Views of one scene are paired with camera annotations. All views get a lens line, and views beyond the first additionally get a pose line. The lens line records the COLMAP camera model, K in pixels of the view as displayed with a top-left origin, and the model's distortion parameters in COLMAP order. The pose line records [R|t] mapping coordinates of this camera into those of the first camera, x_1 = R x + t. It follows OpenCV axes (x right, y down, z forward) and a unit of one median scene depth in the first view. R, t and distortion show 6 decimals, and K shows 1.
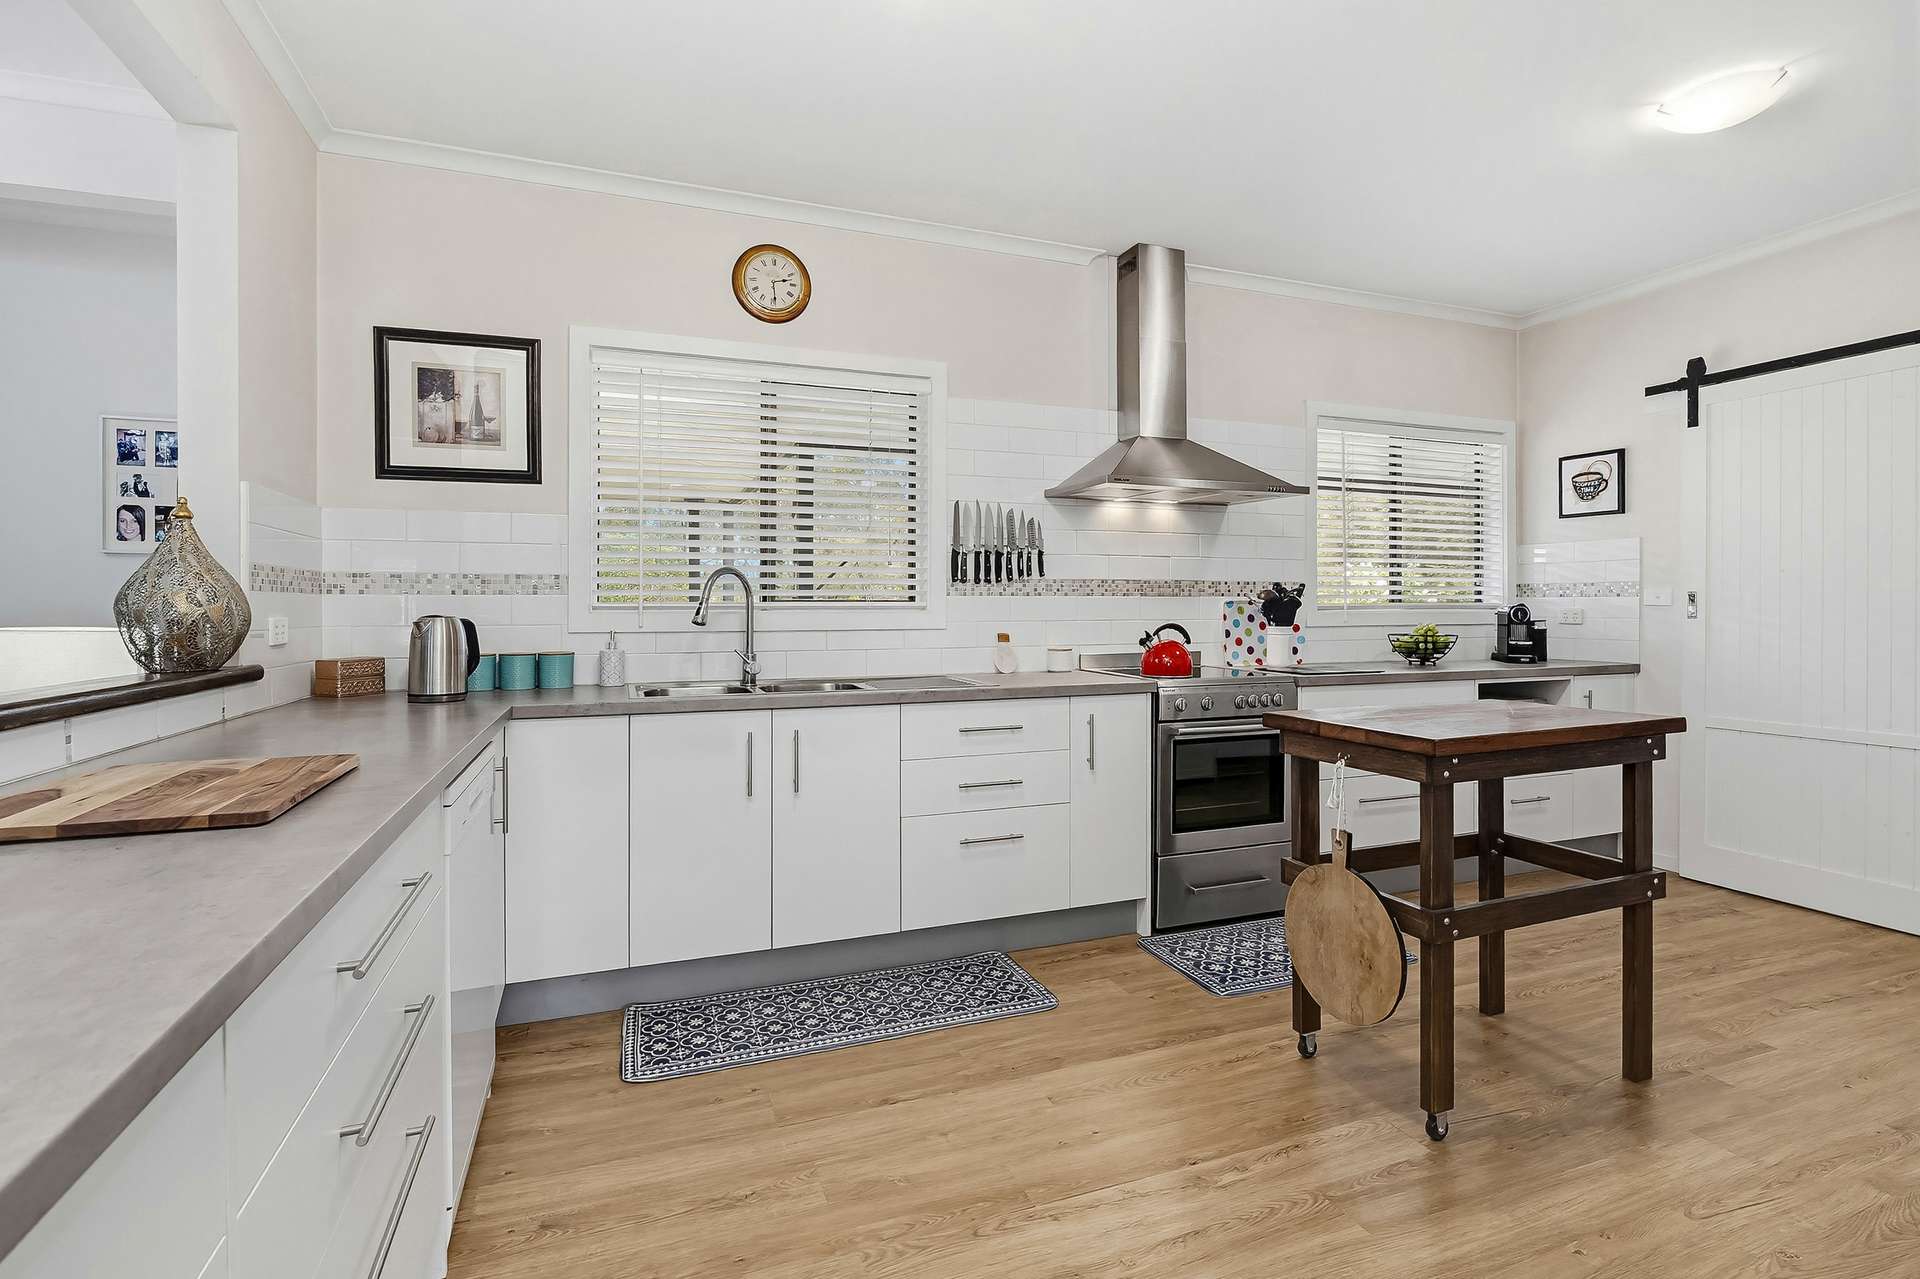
lens RADIAL K [[894.6, 0, 947.7], [0, 894.6, 616.1], [0, 0, 1]] dist [-0.000474, -0.022131]
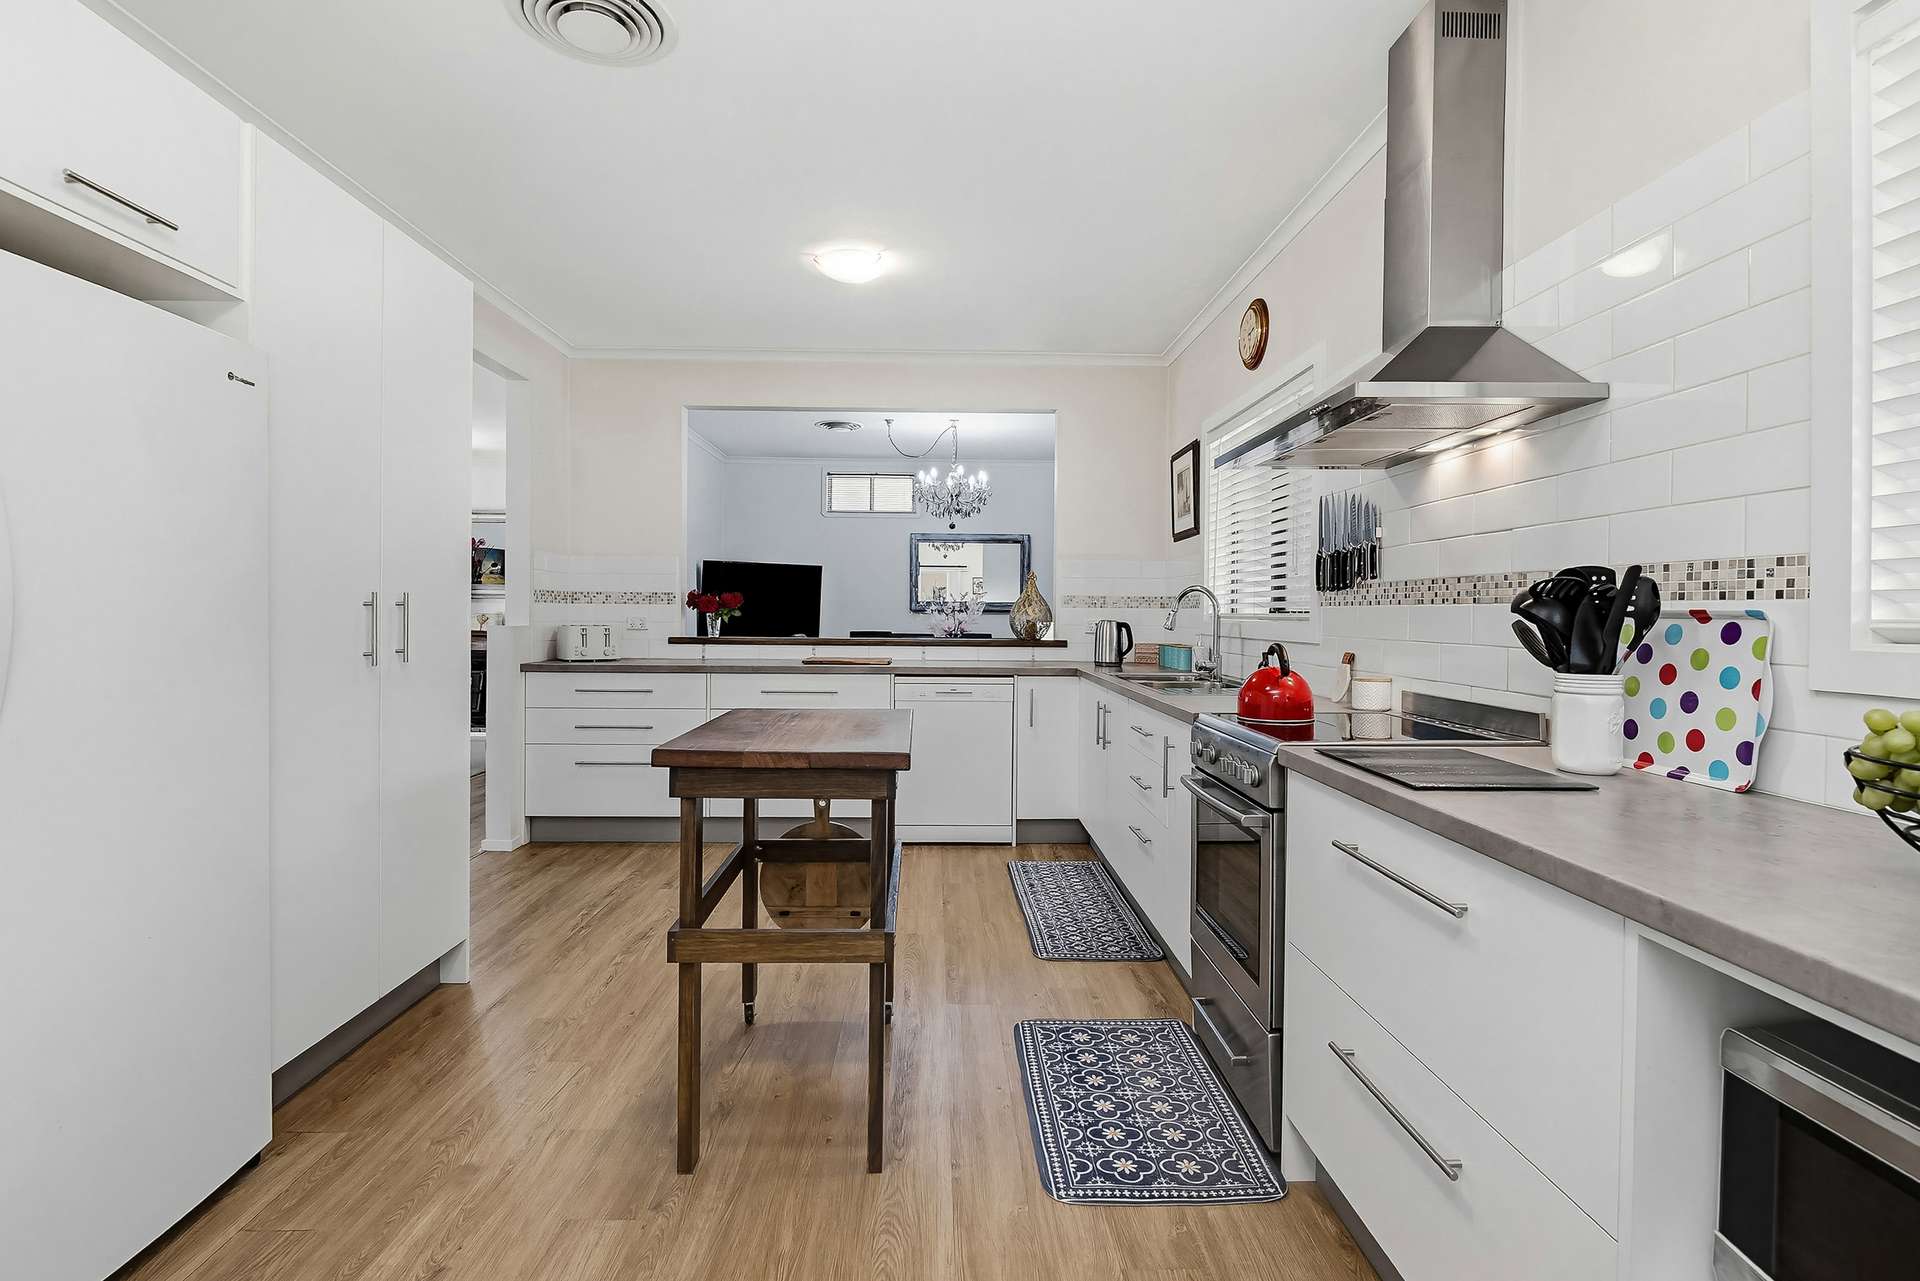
lens RADIAL K [[894.6, 0, 947.7], [0, 894.6, 617.1], [0, 0, 1]] dist [-0.000474, -0.022131]
pose [[-0.333455, 0.008918, -0.942724, 1.046168], [-0.003884, 0.999934, 0.010833, -0.022372], [0.942758, 0.007273, -0.333398, 1.048392]]
